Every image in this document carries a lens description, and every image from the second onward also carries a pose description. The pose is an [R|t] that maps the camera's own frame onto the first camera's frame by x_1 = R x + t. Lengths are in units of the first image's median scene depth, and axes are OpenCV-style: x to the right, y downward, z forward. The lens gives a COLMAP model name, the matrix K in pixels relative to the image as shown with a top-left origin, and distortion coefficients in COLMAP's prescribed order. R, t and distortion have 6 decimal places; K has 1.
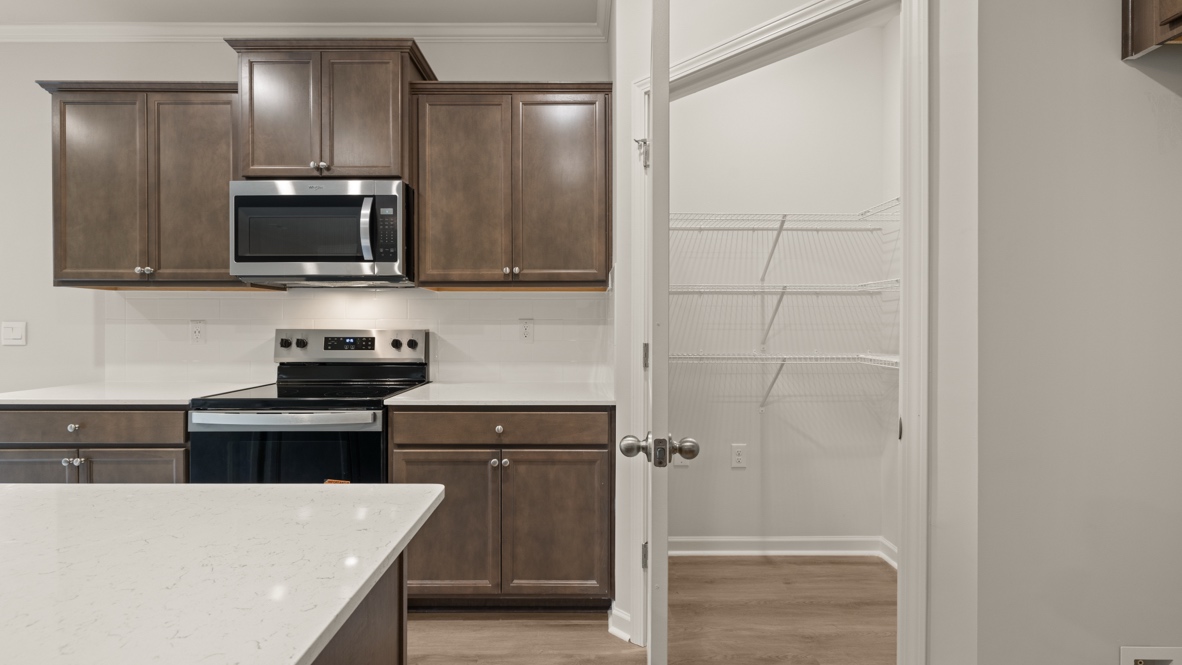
lens RADIAL K [[495.2, 0, 589.3], [0, 495.2, 328.4], [0, 0, 1]] dist [-0.002342, -0.000102]
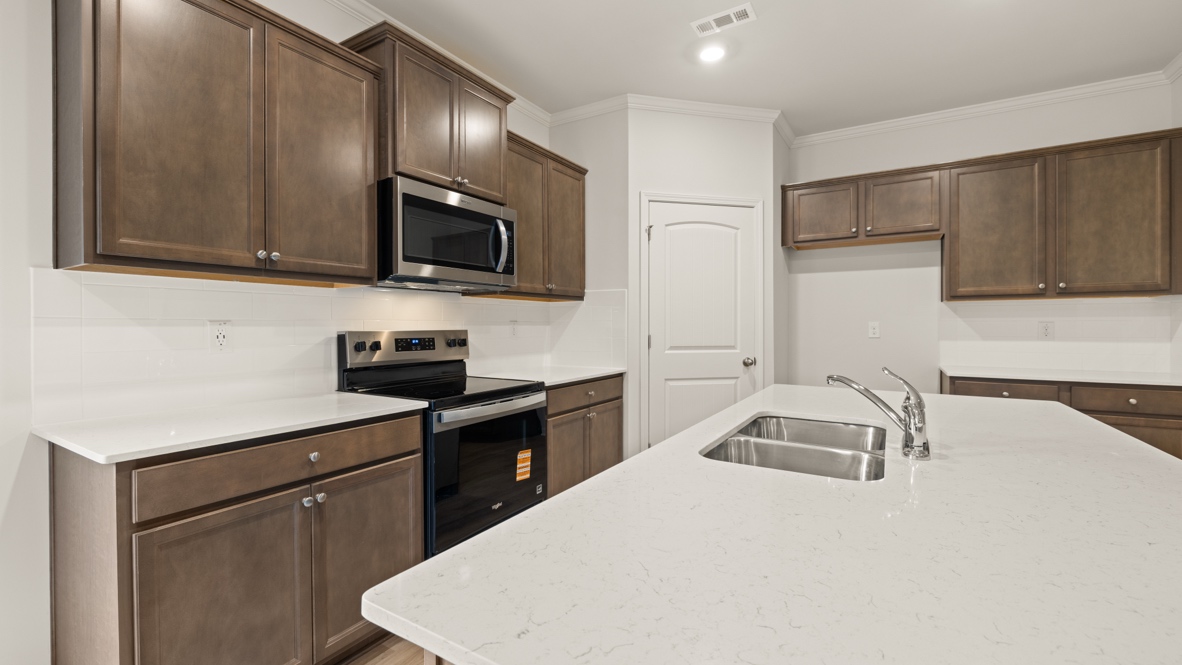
lens RADIAL K [[495.2, 0, 585.8], [0, 495.2, 327.9], [0, 0, 1]] dist [-0.002342, -0.000102]
pose [[0.530023, -0.006778, 0.847956, -1.283288], [0.004767, 0.999976, 0.005013, -0.007316], [-0.847970, 0.001385, 0.530042, 0.176575]]
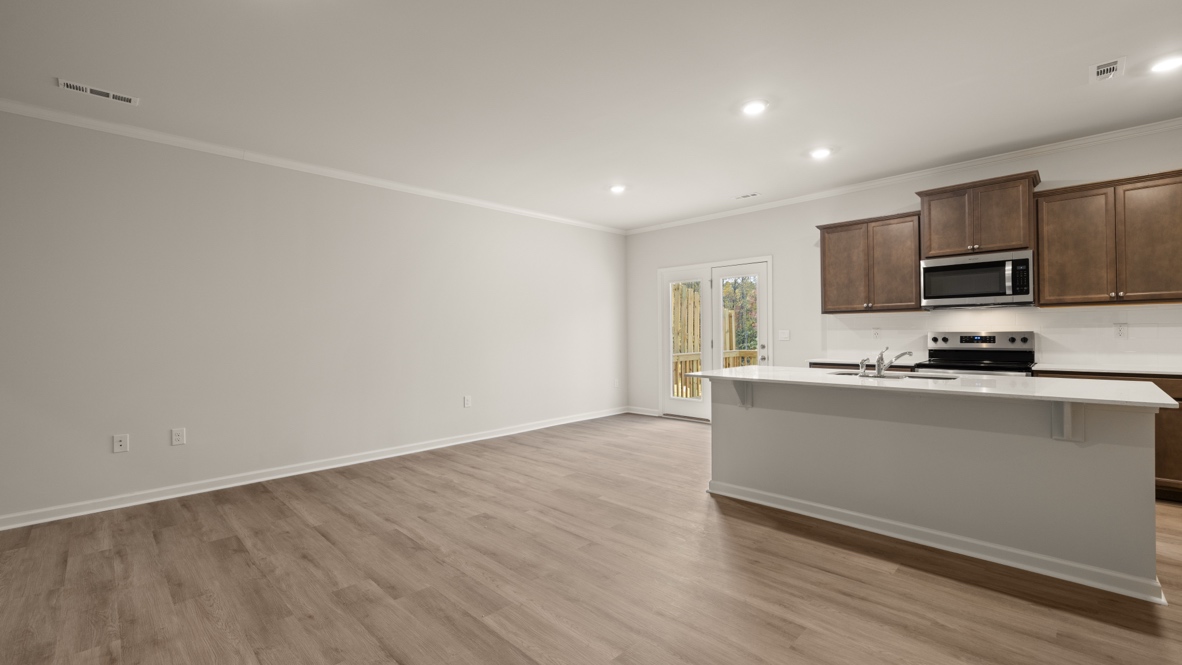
lens RADIAL K [[495.2, 0, 583.7], [0, 495.2, 332.1], [0, 0, 1]] dist [-0.002342, -0.000102]
pose [[0.696665, -0.010065, -0.717326, -0.213908], [0.007773, 0.999949, -0.006480, 0.004733], [0.717354, -0.001061, 0.696708, -1.394843]]
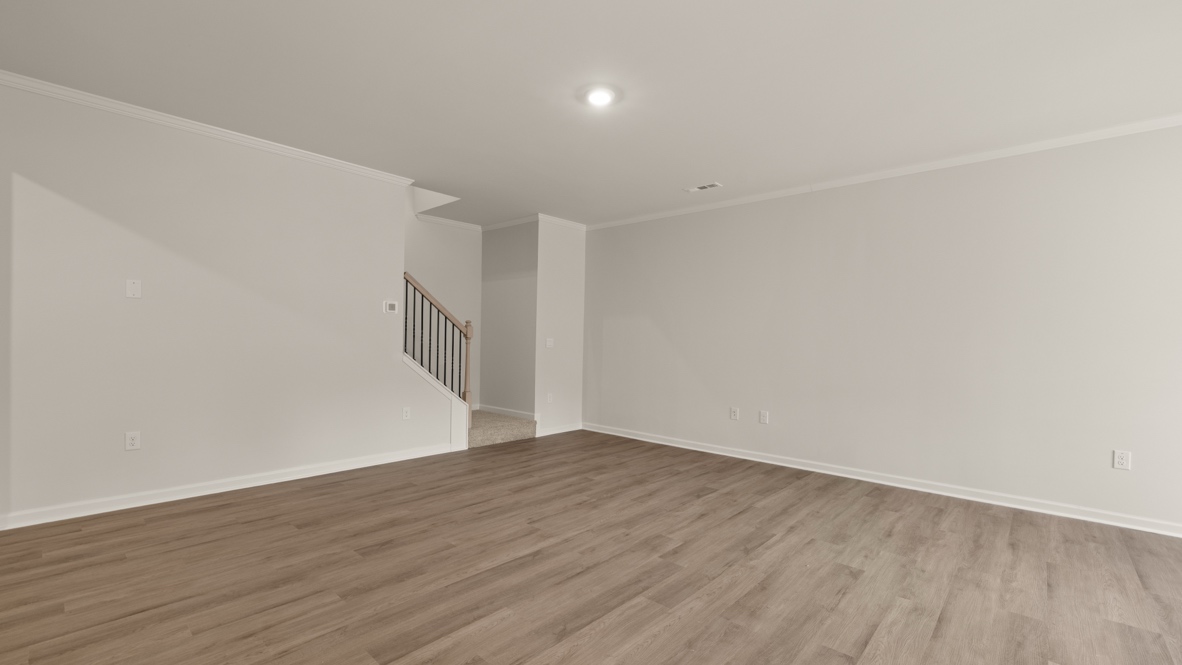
lens RADIAL K [[495.2, 0, 589.0], [0, 495.2, 344.3], [0, 0, 1]] dist [-0.002342, -0.000102]
pose [[-0.682189, -0.005887, -0.731152, -0.176520], [-0.020813, 0.999719, 0.011370, -0.005934], [0.730880, 0.022974, -0.682120, -0.259195]]
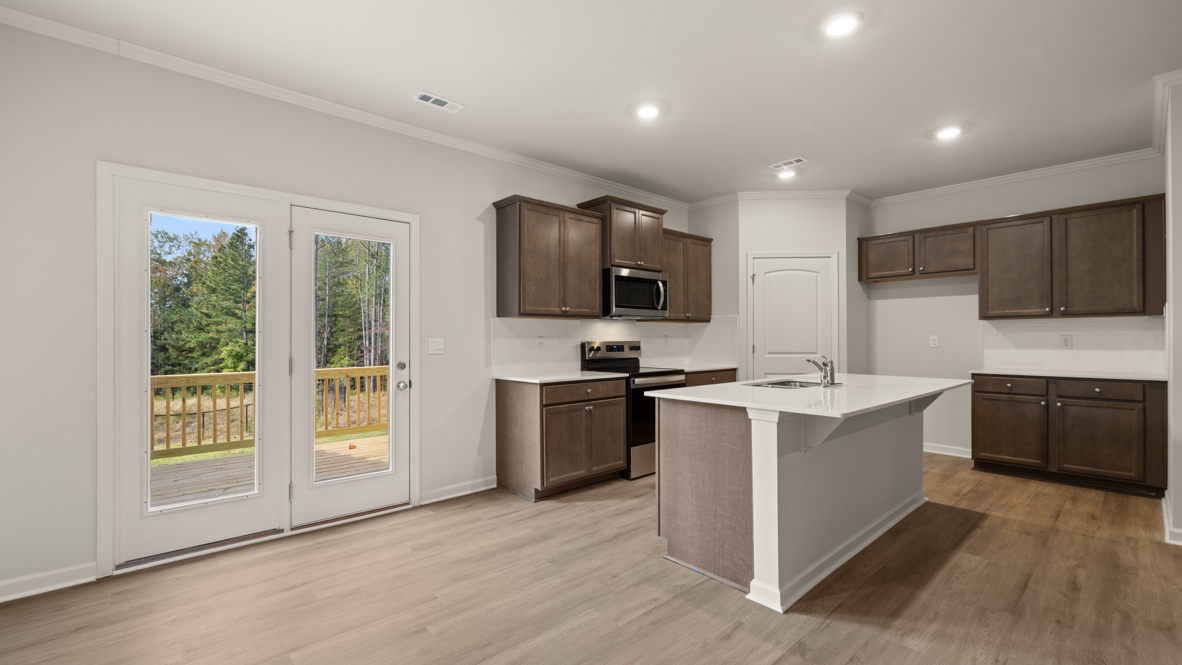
lens RADIAL K [[495.2, 0, 580.9], [0, 495.2, 343.3], [0, 0, 1]] dist [-0.002342, -0.000102]
pose [[0.753934, -0.009197, 0.656886, -2.051490], [0.006081, 0.999957, 0.007020, -0.004534], [-0.656922, -0.001298, 0.753957, -0.414949]]
